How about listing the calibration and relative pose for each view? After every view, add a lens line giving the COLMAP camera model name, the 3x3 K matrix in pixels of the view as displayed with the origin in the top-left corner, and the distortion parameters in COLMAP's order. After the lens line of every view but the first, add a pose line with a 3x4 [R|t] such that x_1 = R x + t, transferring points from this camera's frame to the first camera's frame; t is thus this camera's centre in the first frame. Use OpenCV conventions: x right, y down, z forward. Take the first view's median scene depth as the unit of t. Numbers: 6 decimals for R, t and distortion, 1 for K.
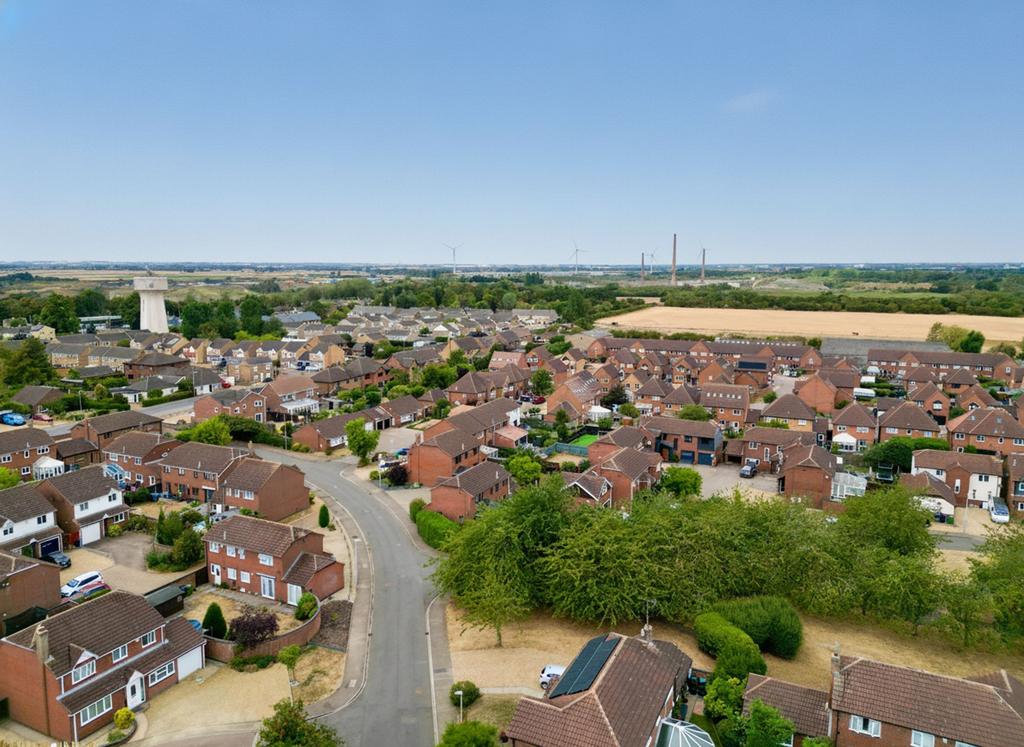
lens RADIAL K [[714.2, 0, 512.0], [0, 714.2, 373.5], [0, 0, 1]] dist [0.065123, -0.063271]
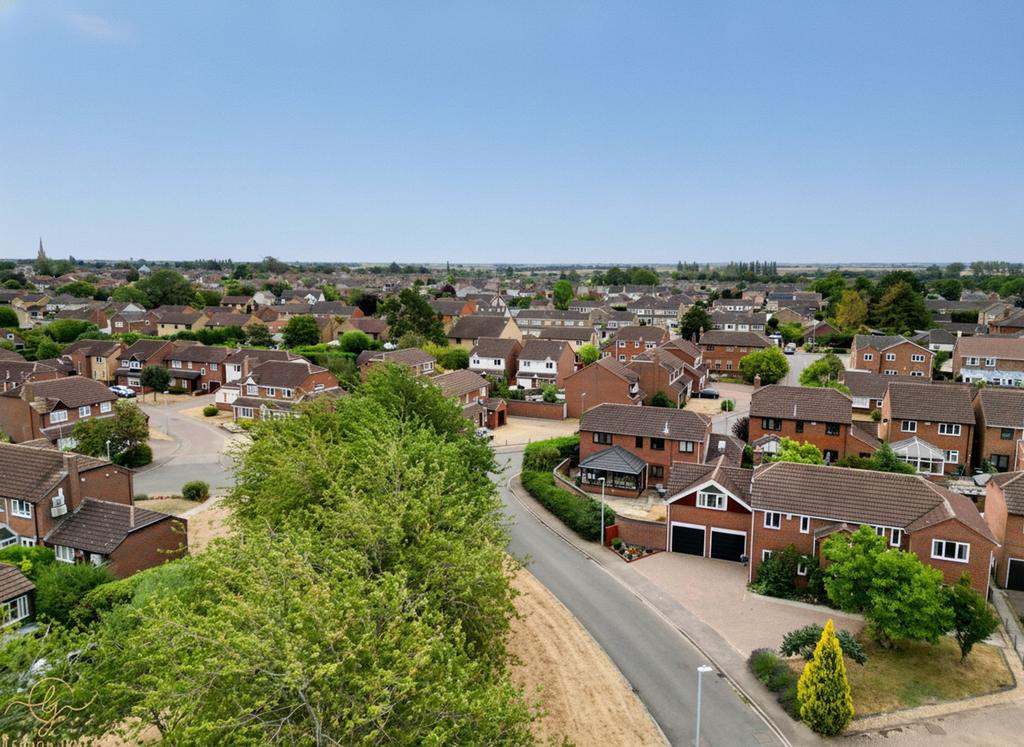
lens RADIAL K [[714.2, 0, 512.0], [0, 714.2, 373.5], [0, 0, 1]] dist [0.065123, -0.063271]
pose [[0.058865, 0.140913, -0.988270, 0.541105], [-0.154620, 0.979327, 0.130428, 0.030540], [0.986219, 0.145129, 0.079436, 0.705207]]
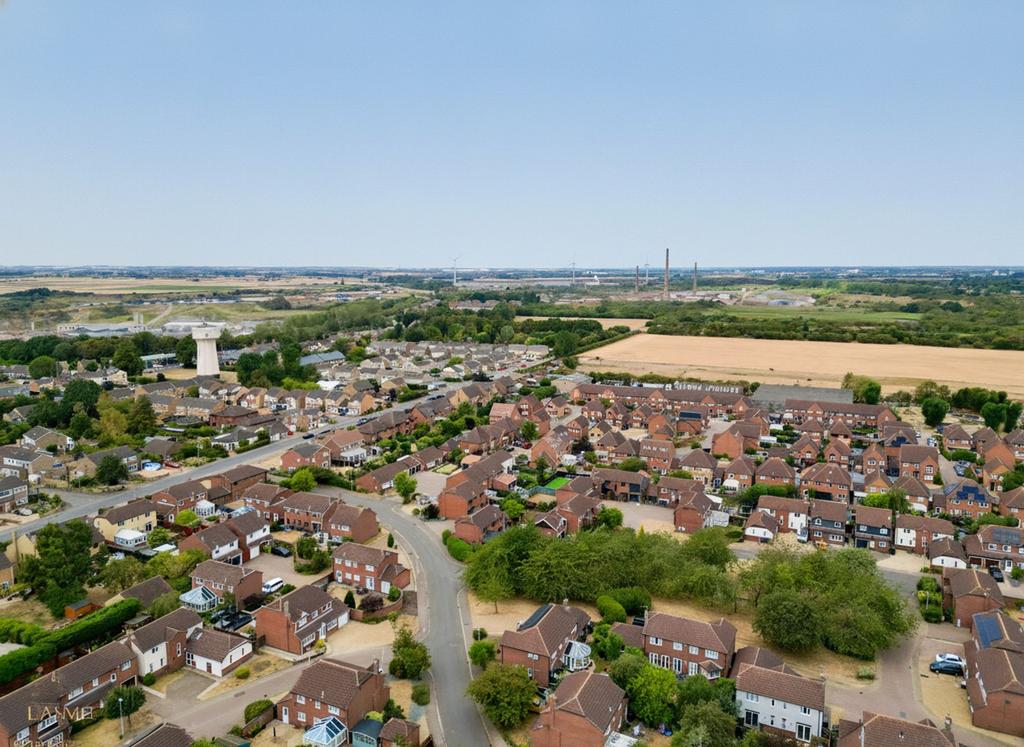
lens RADIAL K [[714.2, 0, 512.0], [0, 714.2, 373.5], [0, 0, 1]] dist [0.065123, -0.063271]
pose [[0.999996, -0.002851, 0.000082, 0.015328], [0.002851, 0.999993, -0.002263, -0.153544], [-0.000075, 0.002263, 0.999997, -0.550357]]
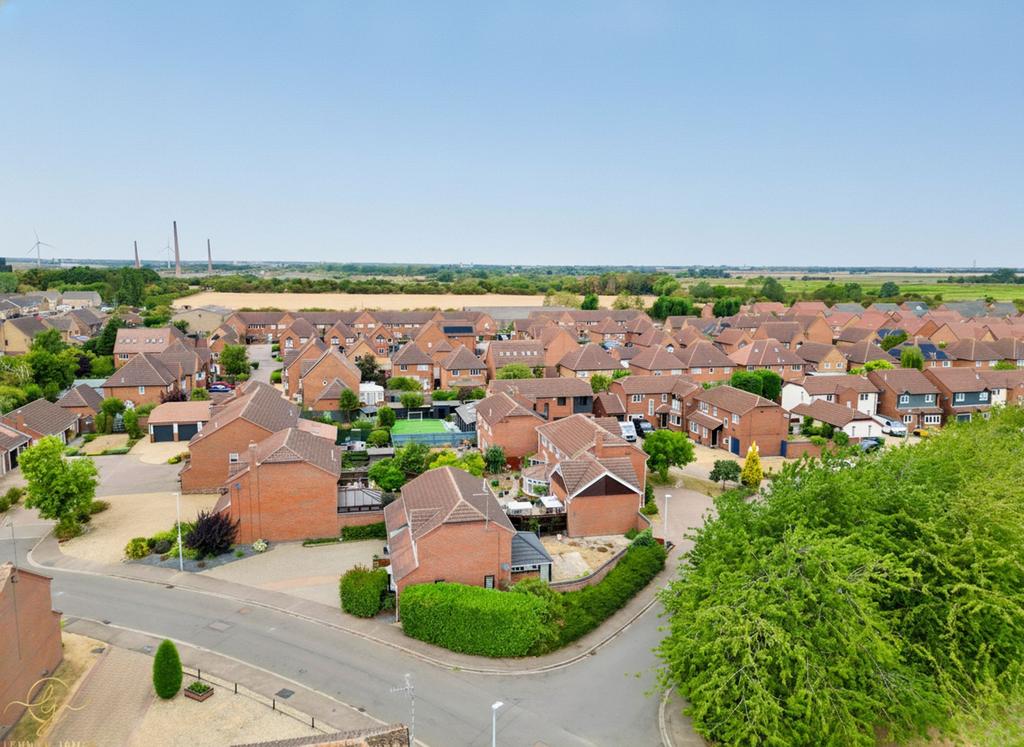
lens RADIAL K [[714.2, 0, 512.0], [0, 714.2, 373.5], [0, 0, 1]] dist [0.065123, -0.063271]
pose [[0.779819, -0.089343, 0.619596, -0.295230], [0.087963, 0.995582, 0.032849, 0.036204], [-0.619794, 0.028885, 0.784233, 0.490787]]
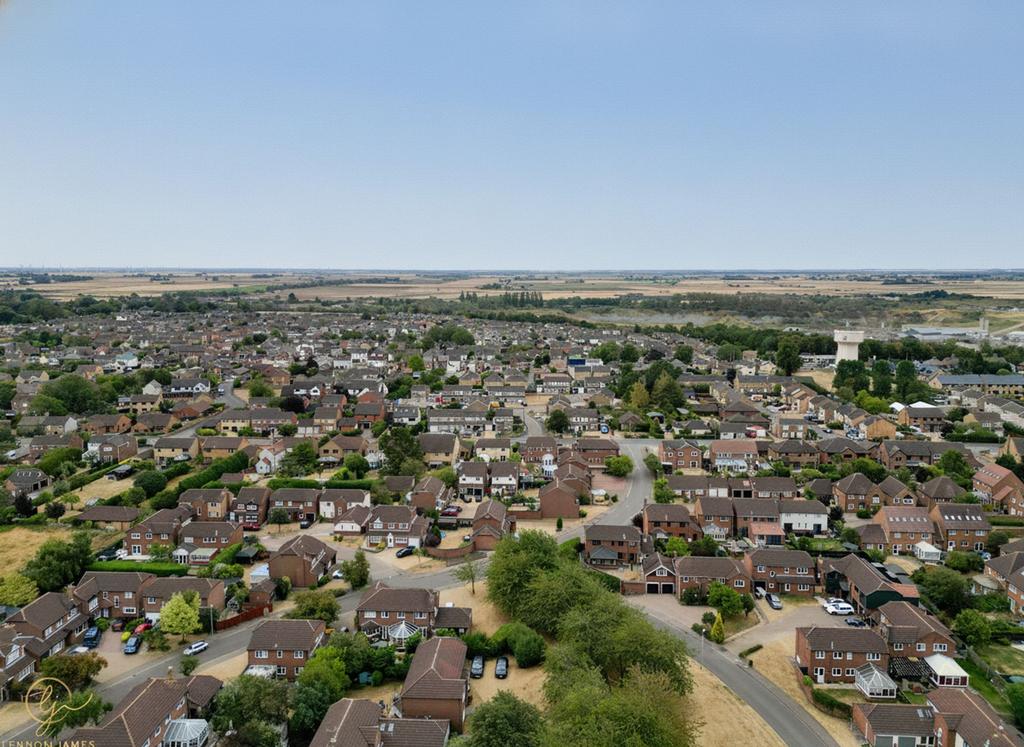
lens RADIAL K [[714.2, 0, 512.0], [0, 714.2, 373.5], [0, 0, 1]] dist [0.065123, -0.063271]
pose [[0.377589, 0.125265, -0.917461, 1.094525], [-0.132975, 0.987873, 0.080151, -0.248812], [0.916375, 0.091735, 0.389668, 0.141314]]
